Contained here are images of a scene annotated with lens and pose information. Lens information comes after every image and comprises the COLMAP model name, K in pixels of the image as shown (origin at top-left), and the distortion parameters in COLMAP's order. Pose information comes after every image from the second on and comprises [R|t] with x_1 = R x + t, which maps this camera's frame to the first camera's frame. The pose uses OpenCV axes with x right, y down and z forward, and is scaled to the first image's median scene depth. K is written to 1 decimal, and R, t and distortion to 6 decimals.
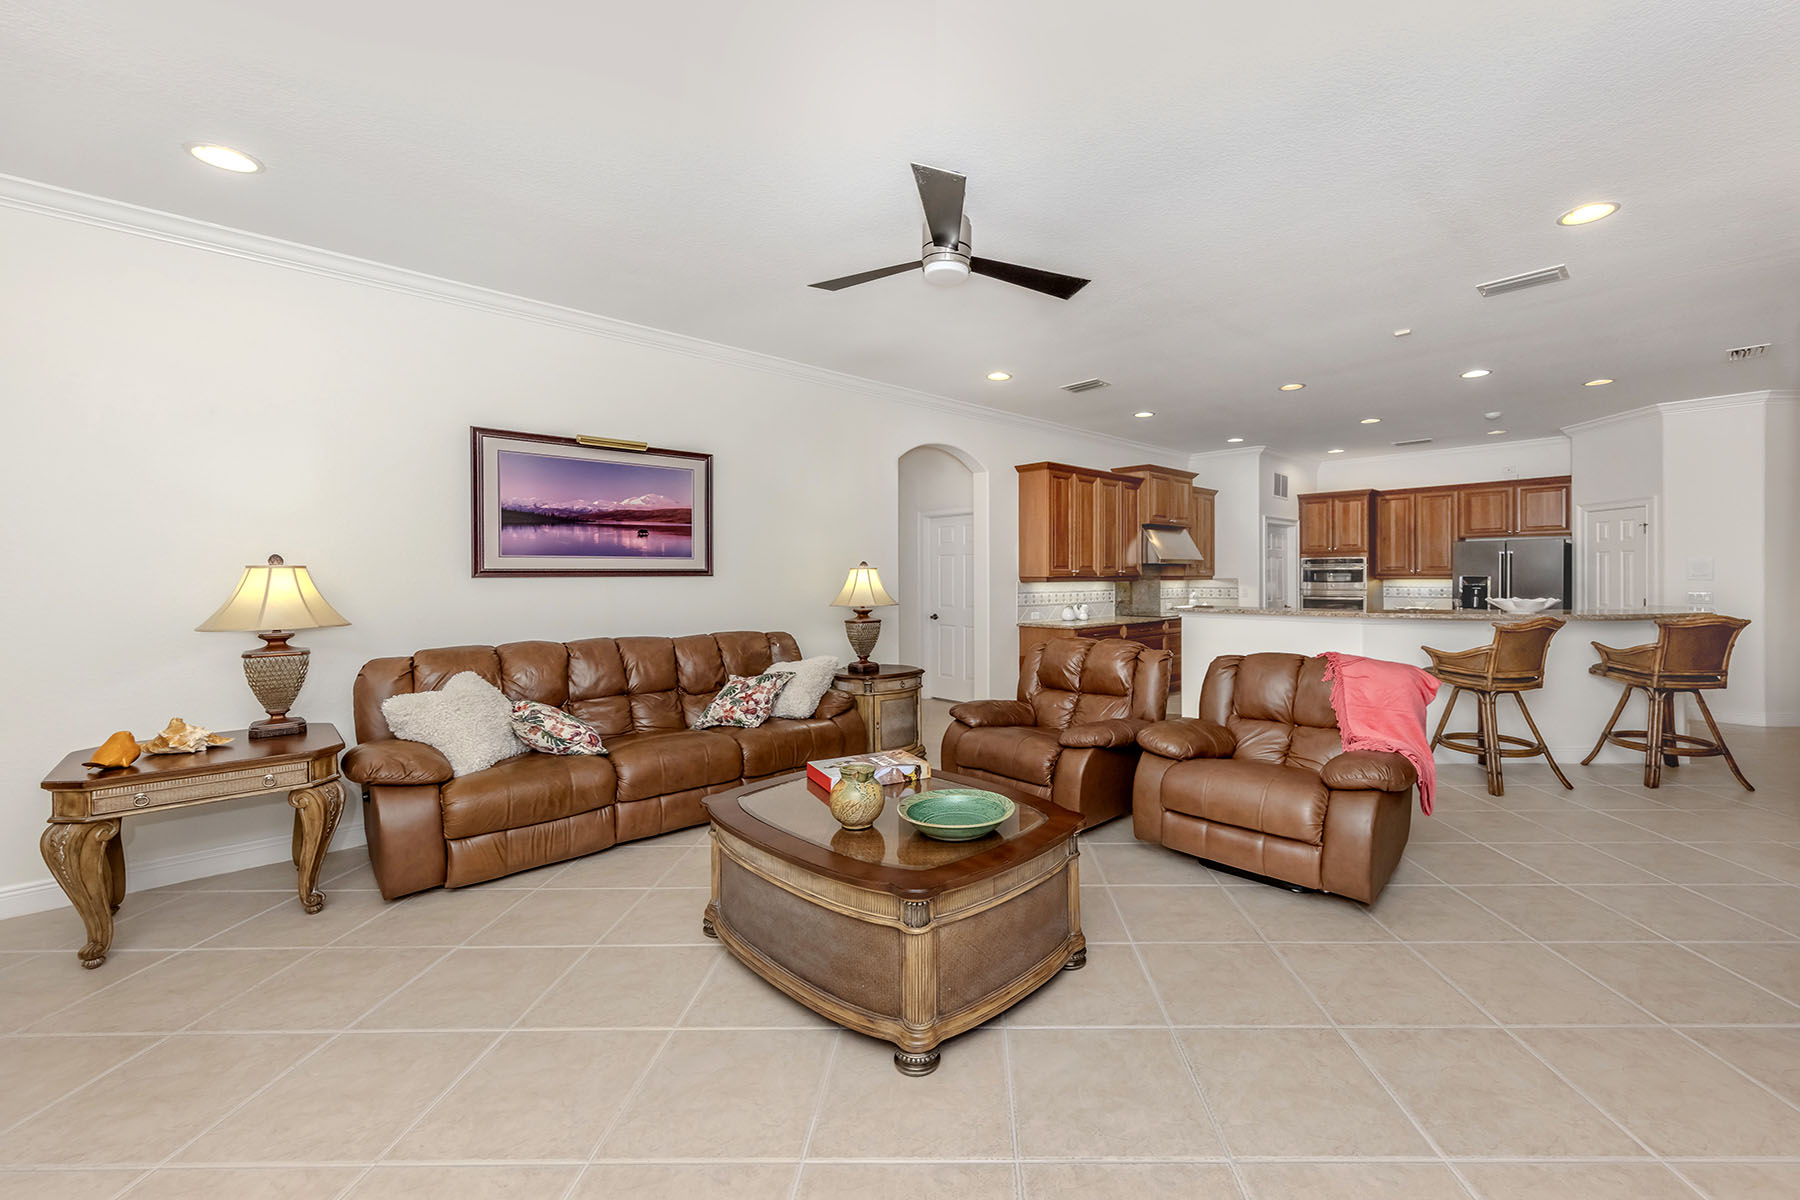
lens RADIAL K [[879.7, 0, 900.8], [0, 879.7, 597.6], [0, 0, 1]] dist [-0.003142, 0.000768]
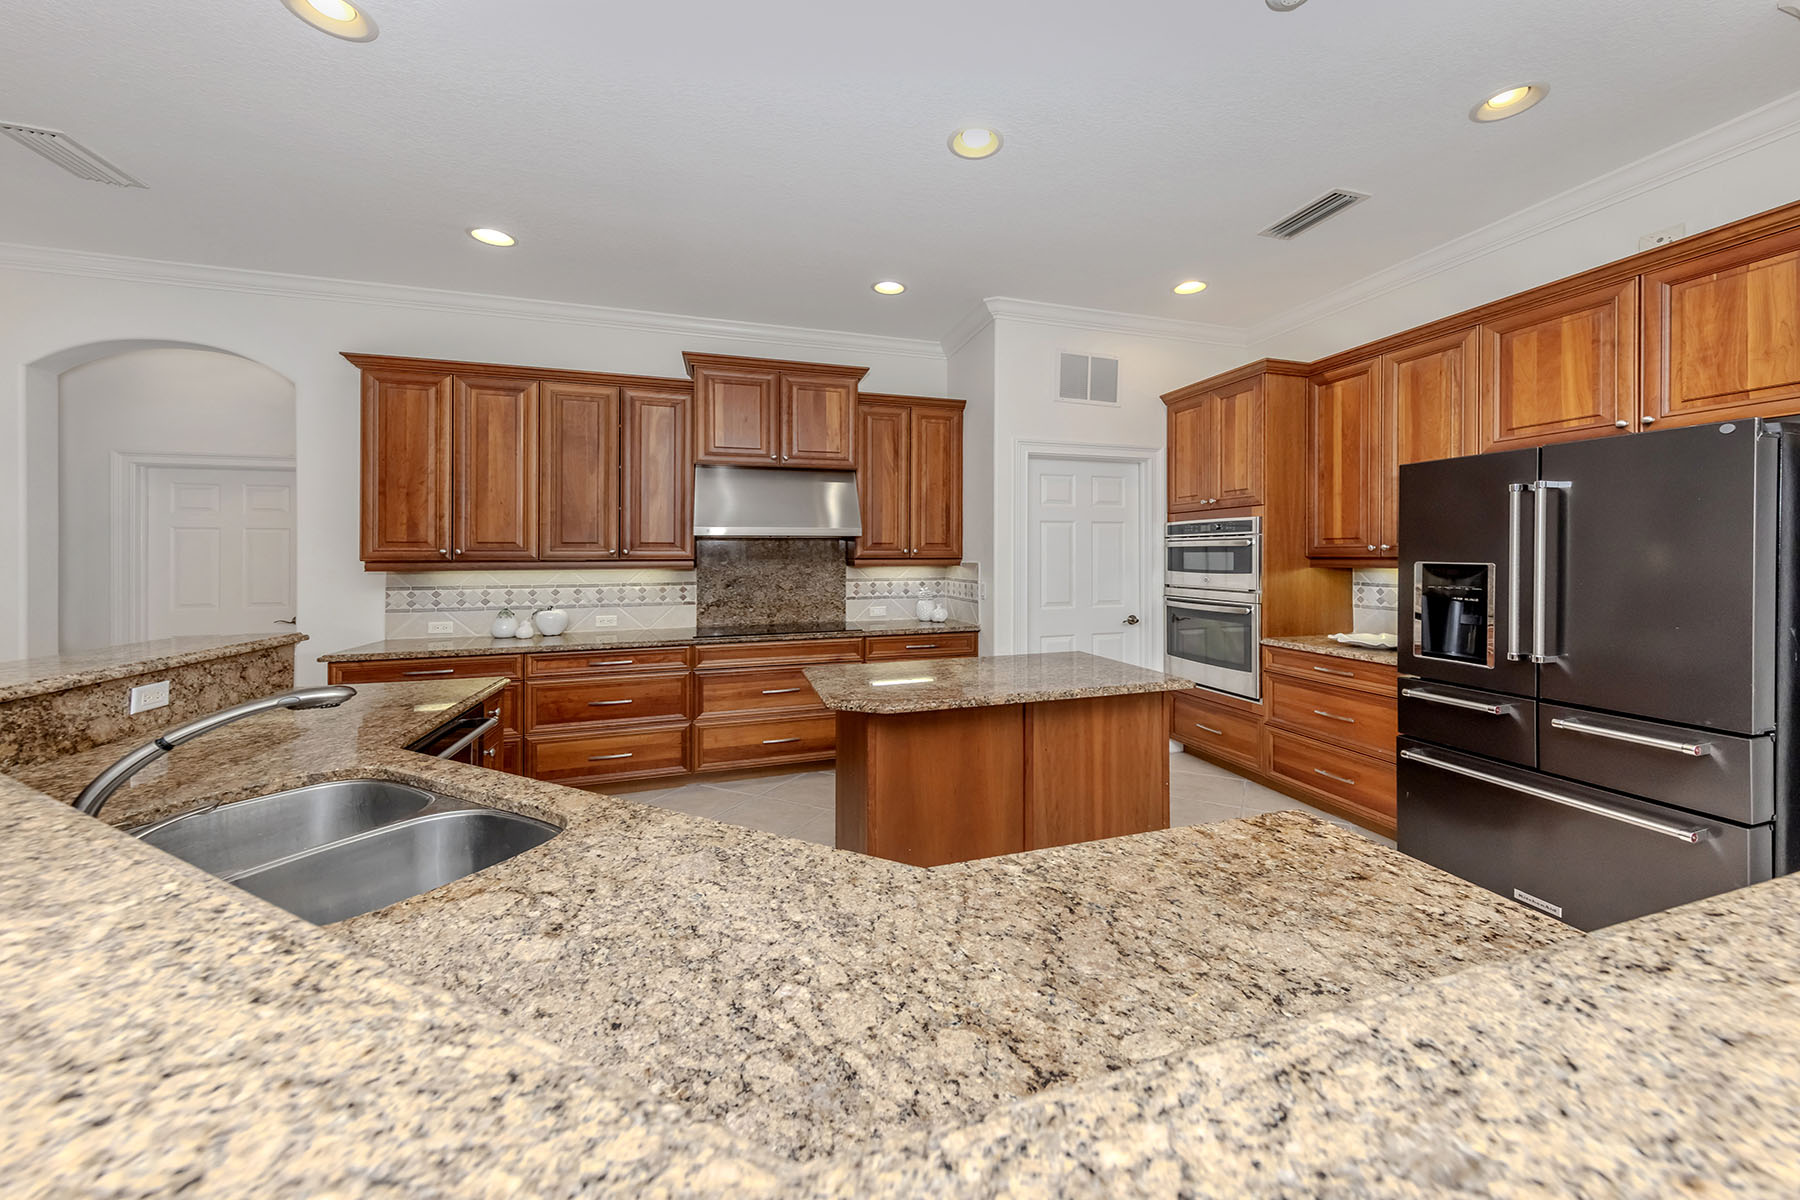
lens RADIAL K [[711.7, 0, 982.1], [0, 711.7, 557.2], [0, 0, 1]] dist [0.005105, -0.000604]
pose [[0.883804, 0.004027, -0.467840, 0.647578], [-0.011498, 0.999848, -0.013116, -0.022255], [0.467716, 0.016972, 0.883716, 0.699440]]
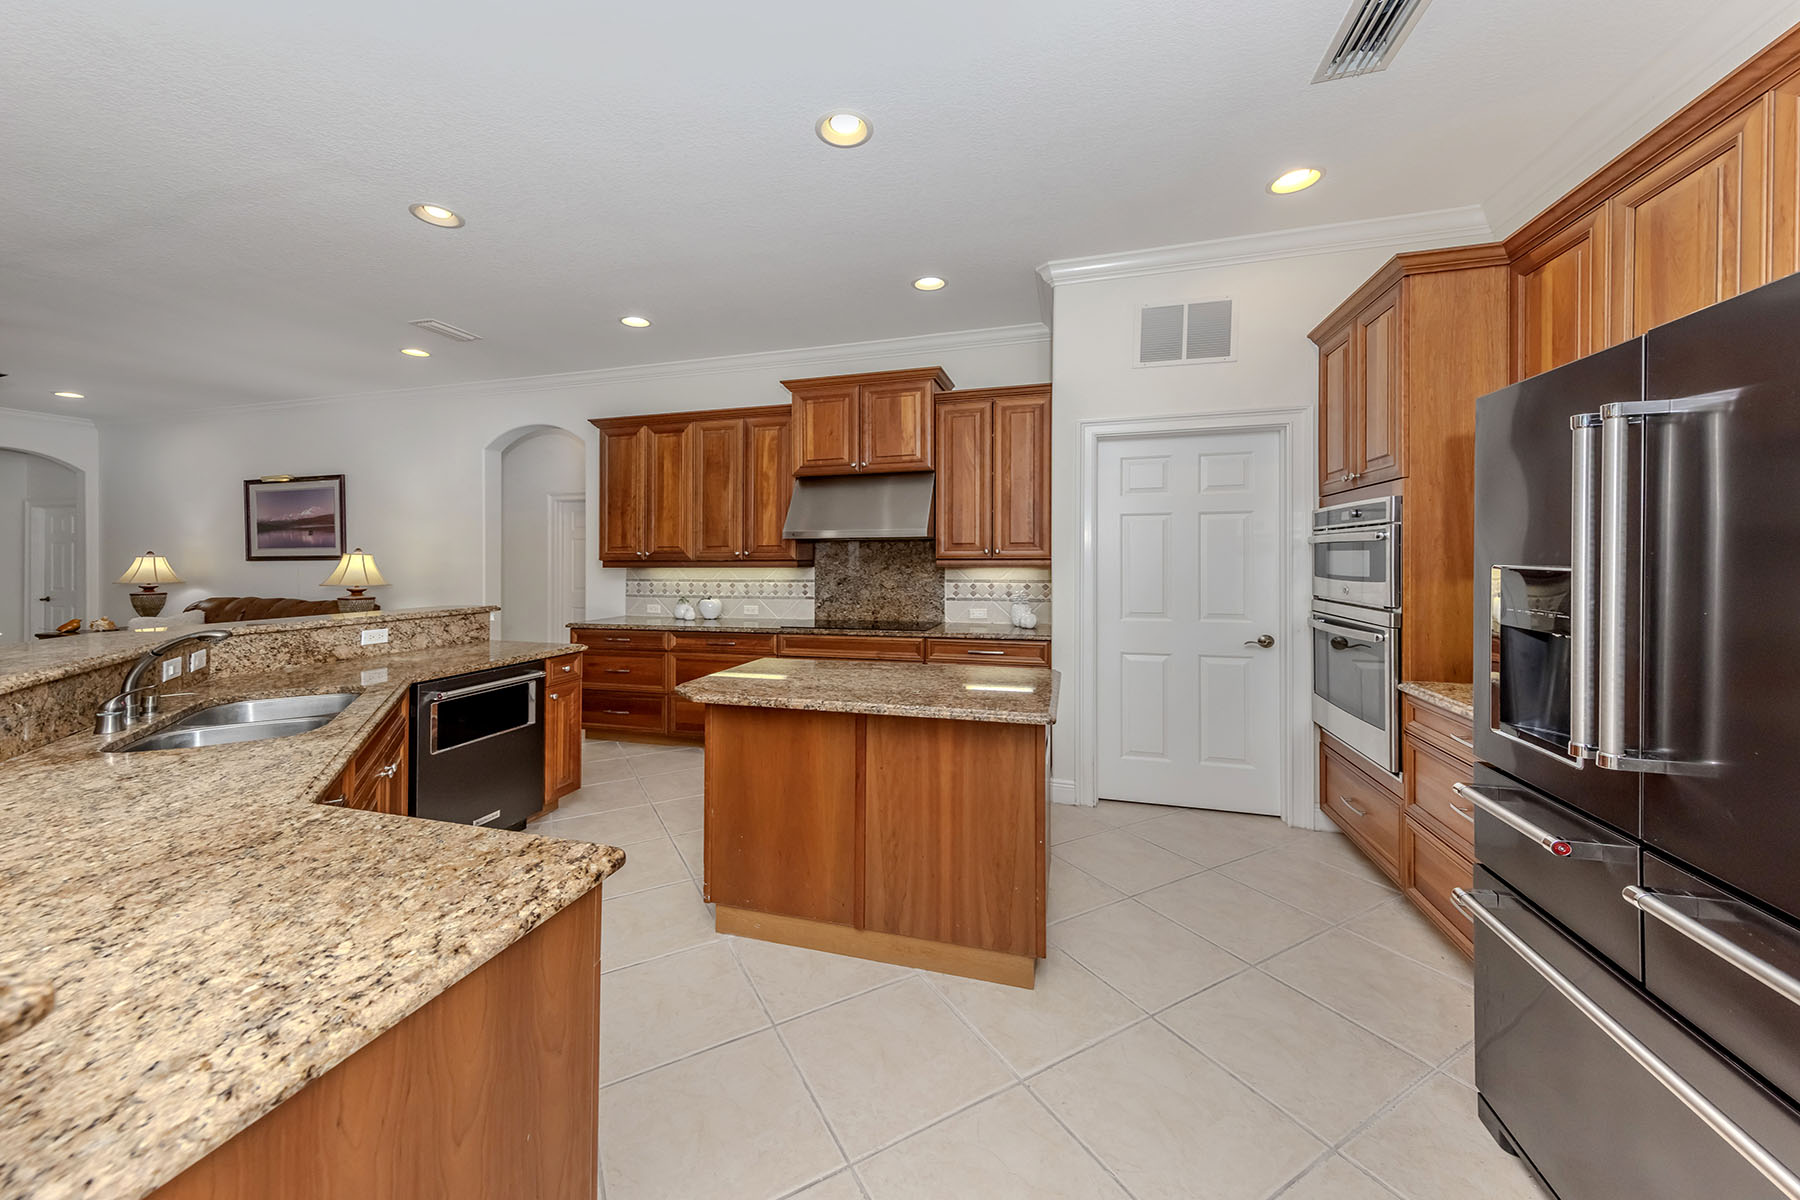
lens RADIAL K [[711.7, 0, 843.1], [0, 711.7, 553.5], [0, 0, 1]] dist [0.005105, -0.000604]
pose [[0.399825, -0.001785, -0.916590, 0.761237], [-0.017216, 0.999807, -0.009457, -0.024799], [0.916430, 0.019561, 0.399717, 0.835656]]
